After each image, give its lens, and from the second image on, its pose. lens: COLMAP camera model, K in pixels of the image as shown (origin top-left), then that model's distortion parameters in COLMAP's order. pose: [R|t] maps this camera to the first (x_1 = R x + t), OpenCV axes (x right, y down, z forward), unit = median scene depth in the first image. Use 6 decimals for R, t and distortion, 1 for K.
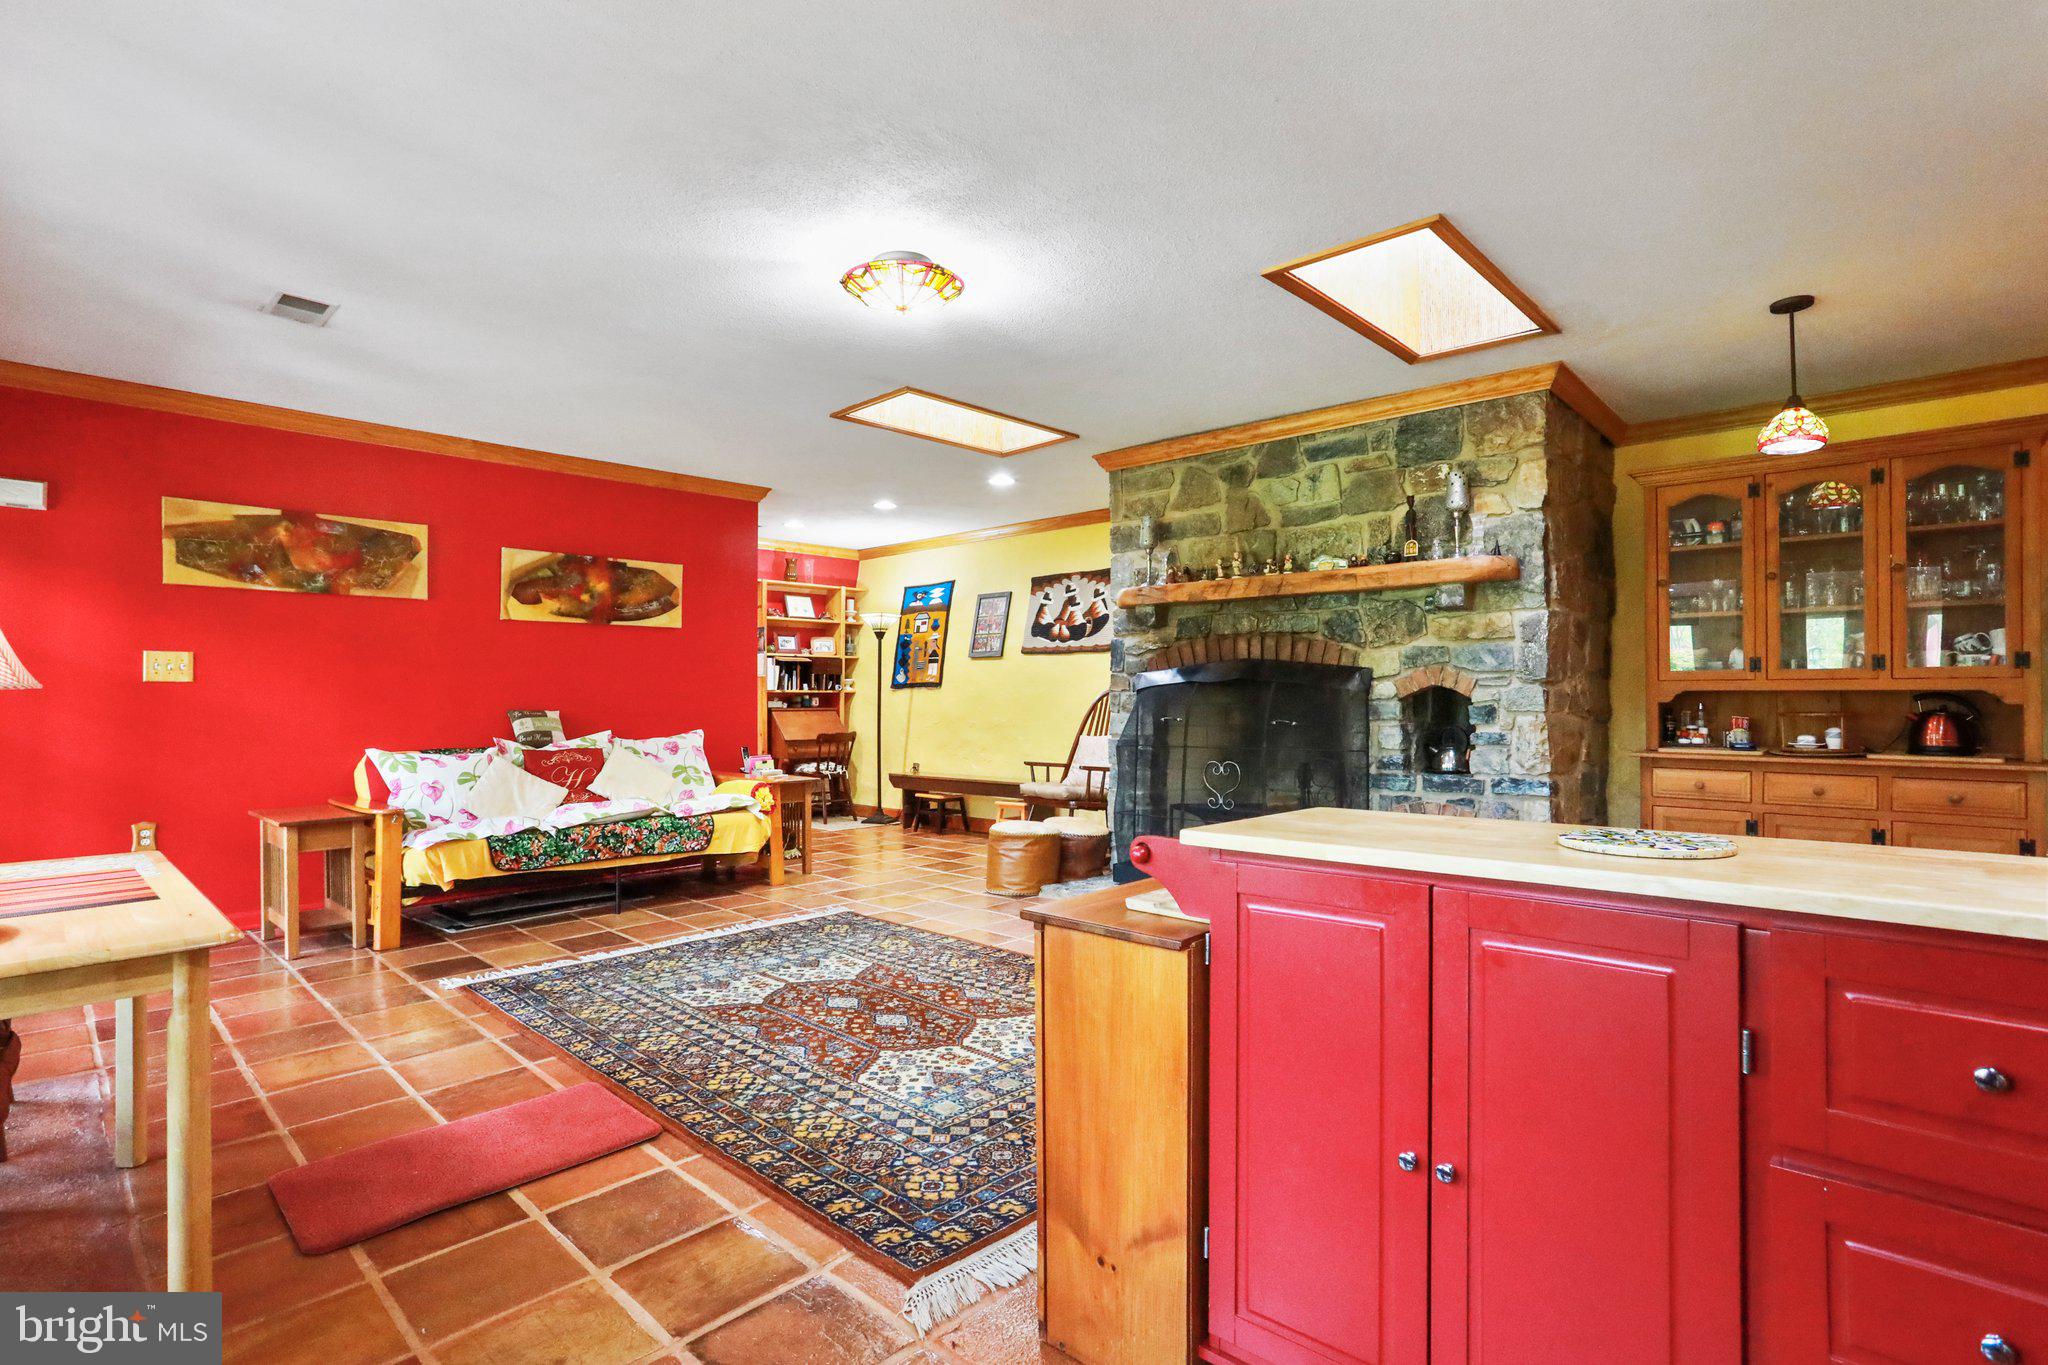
lens RADIAL K [[1001.9, 0, 1023.1], [0, 1001.9, 679.1], [0, 0, 1]] dist [-0.036093, 0.002201]
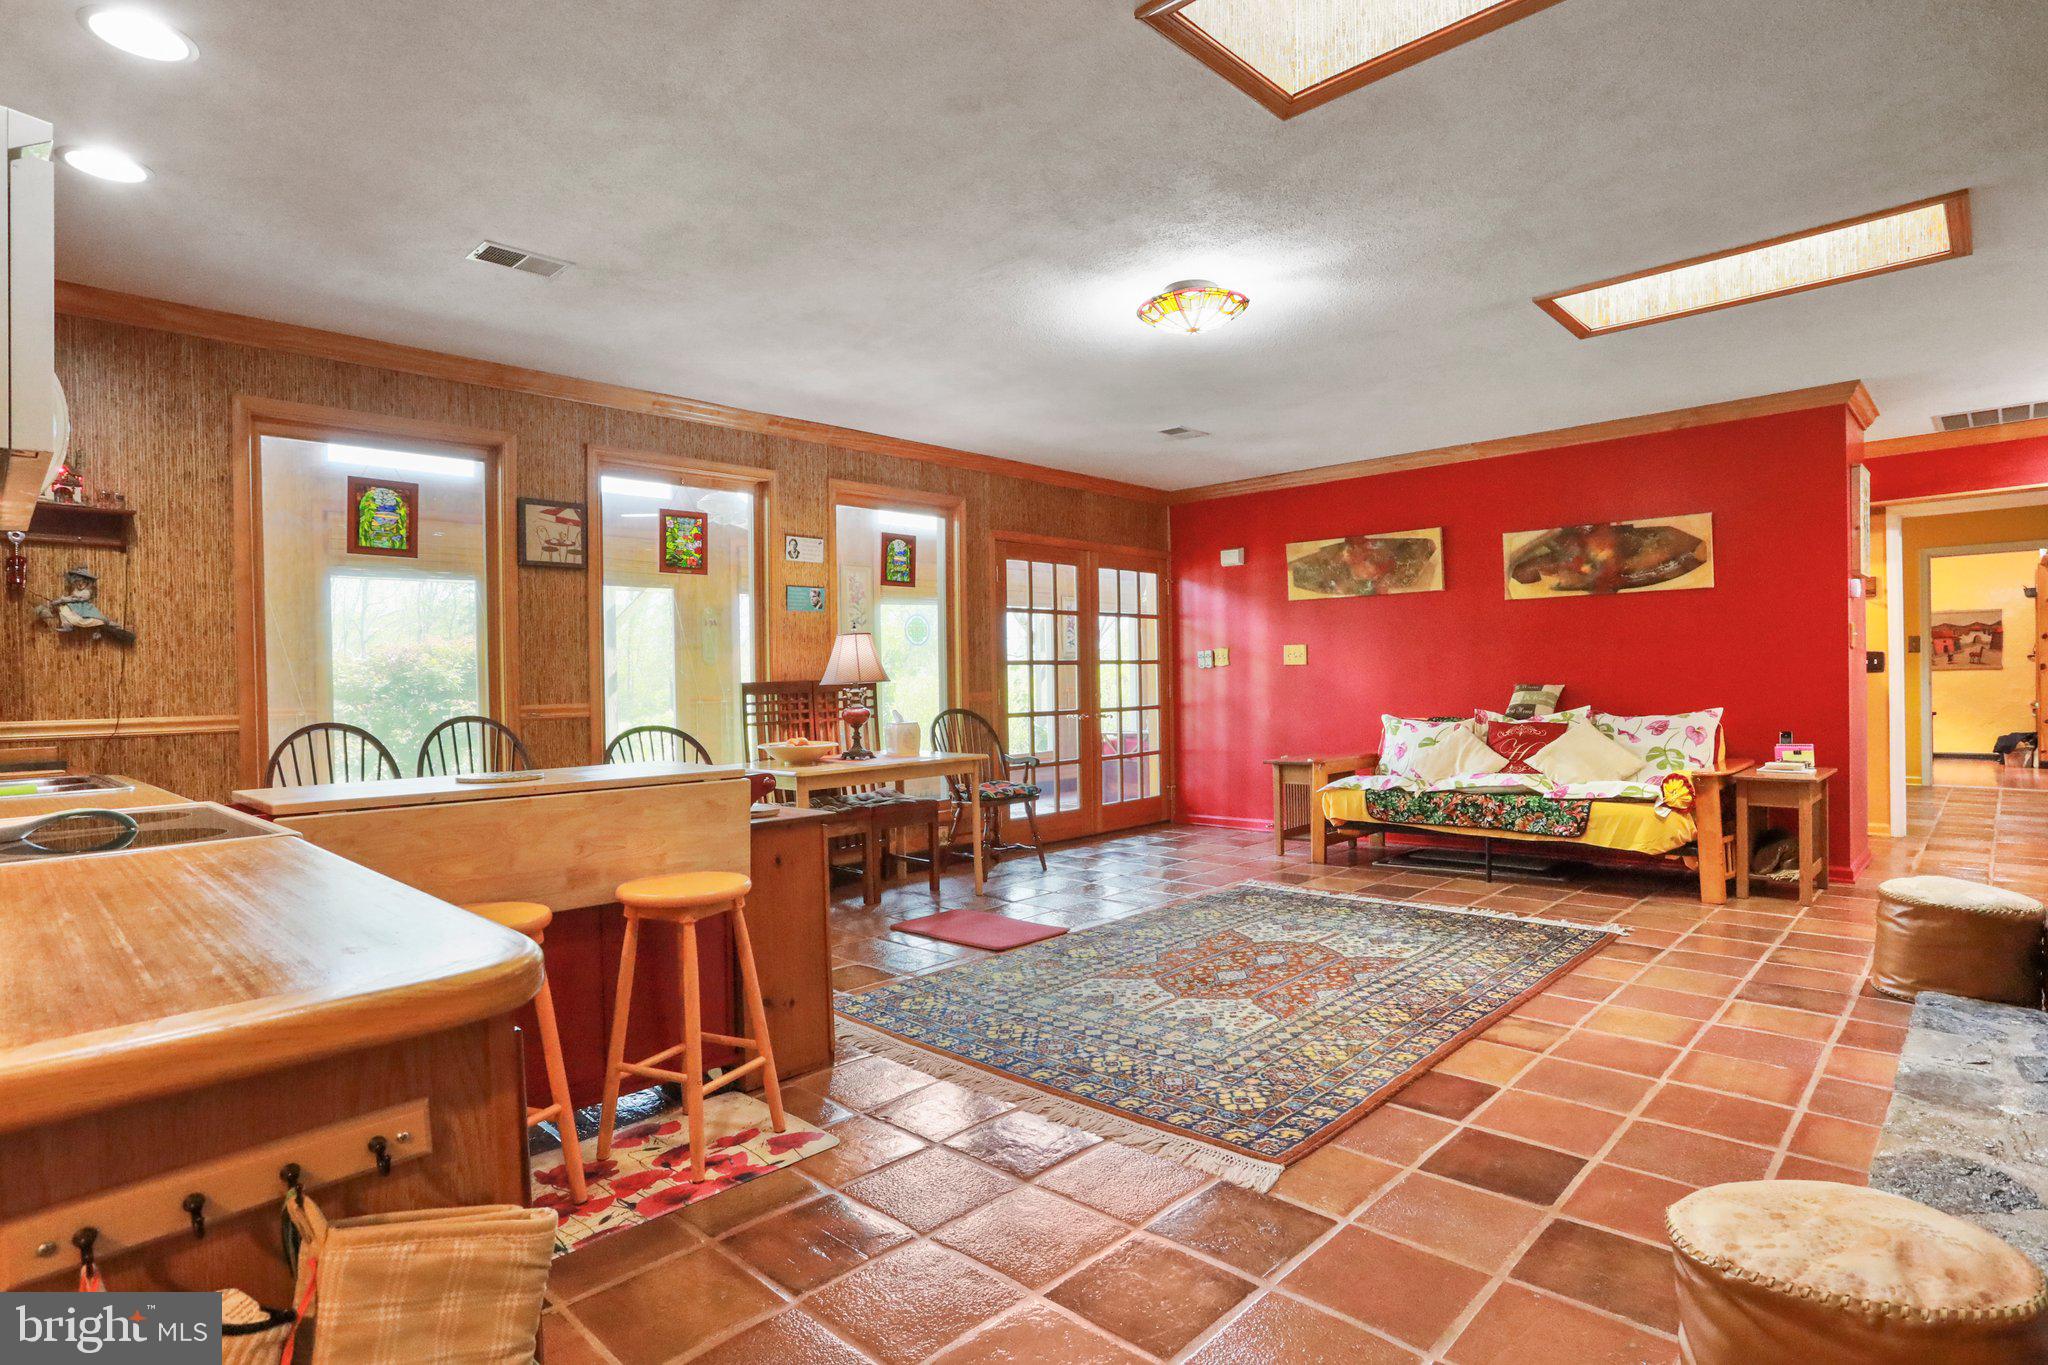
lens RADIAL K [[1094.6, 0, 1064.1], [0, 1094.6, 686.7], [0, 0, 1]] dist [-0.015189, 0.002509]
pose [[0.014316, 0.013278, -0.999809, 0.745236], [0.038309, 0.999170, 0.013818, -0.000958], [0.999163, -0.038499, 0.013795, 0.563759]]
